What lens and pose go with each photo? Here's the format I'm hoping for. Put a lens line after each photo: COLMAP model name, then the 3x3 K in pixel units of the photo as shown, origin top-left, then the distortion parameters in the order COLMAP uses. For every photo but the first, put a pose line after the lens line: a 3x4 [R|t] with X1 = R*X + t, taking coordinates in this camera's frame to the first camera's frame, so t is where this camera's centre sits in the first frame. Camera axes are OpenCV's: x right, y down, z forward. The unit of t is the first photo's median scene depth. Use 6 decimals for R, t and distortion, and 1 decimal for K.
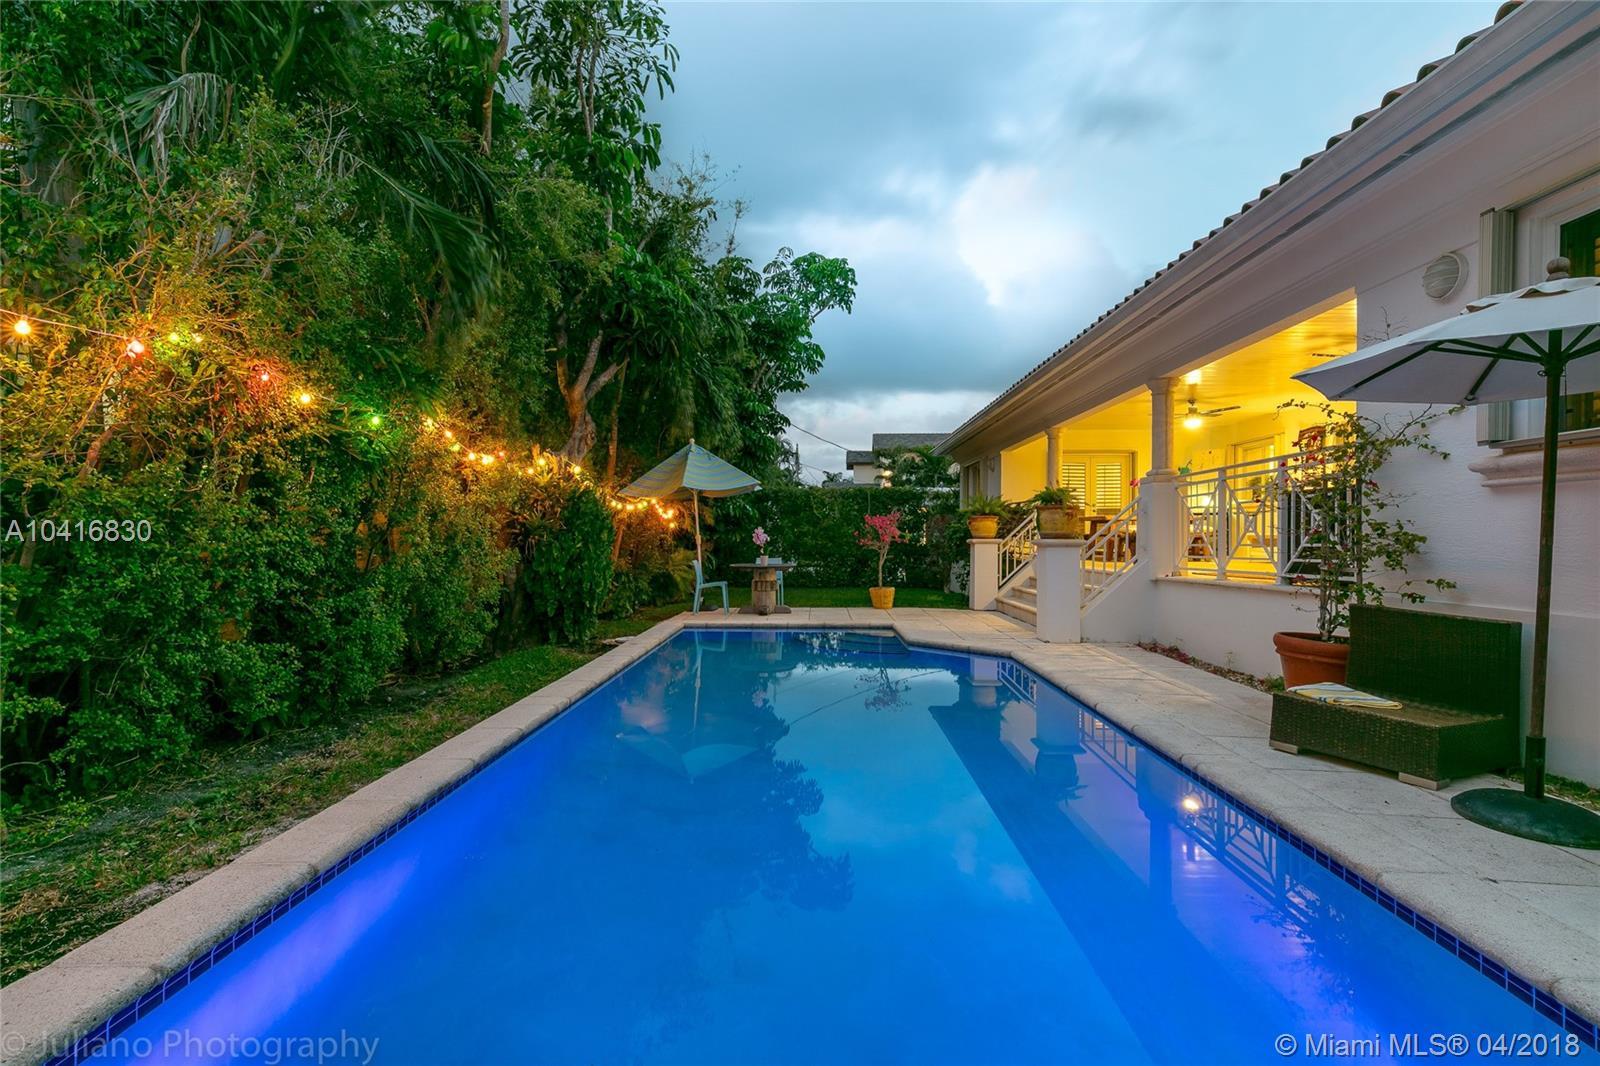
lens RADIAL K [[718.2, 0, 797.9], [0, 718.2, 536.8], [0, 0, 1]] dist [0.003437, 0.000532]
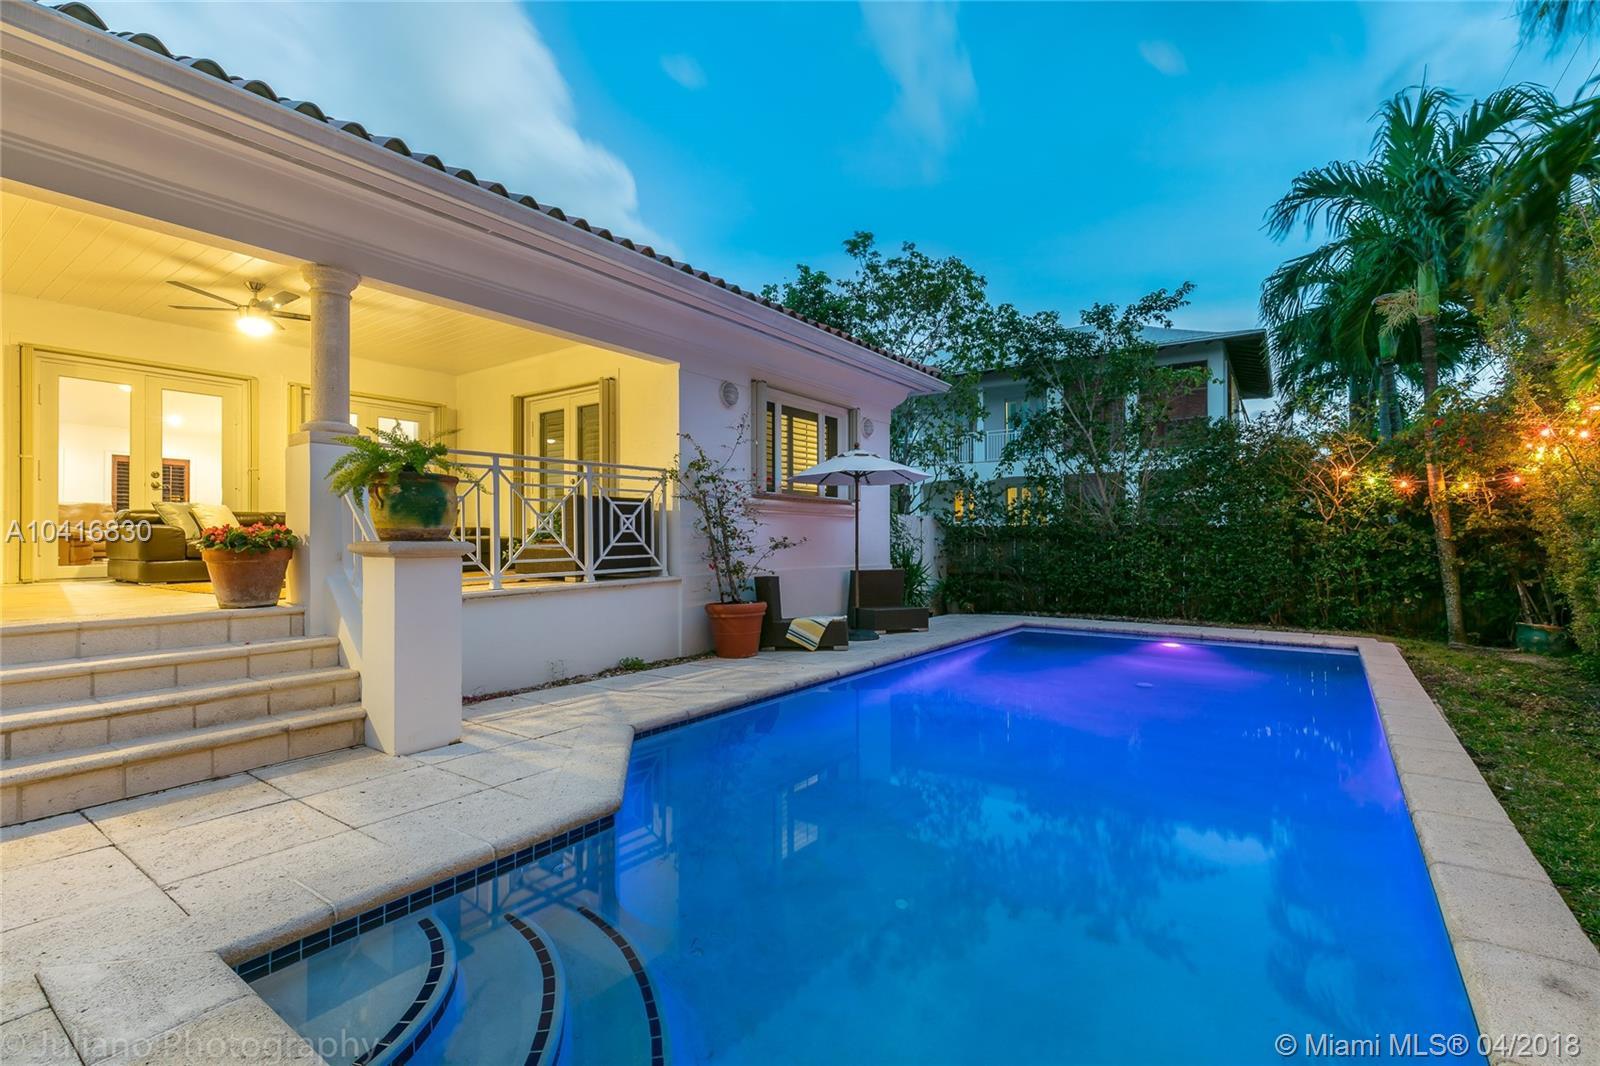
lens RADIAL K [[718.2, 0, 797.9], [0, 718.2, 536.8], [0, 0, 1]] dist [0.003437, 0.000532]
pose [[-0.830033, -0.003854, 0.557701, -0.197708], [-0.001183, 0.999986, 0.005150, -0.007366], [-0.557713, 0.003615, -0.830026, 1.779978]]
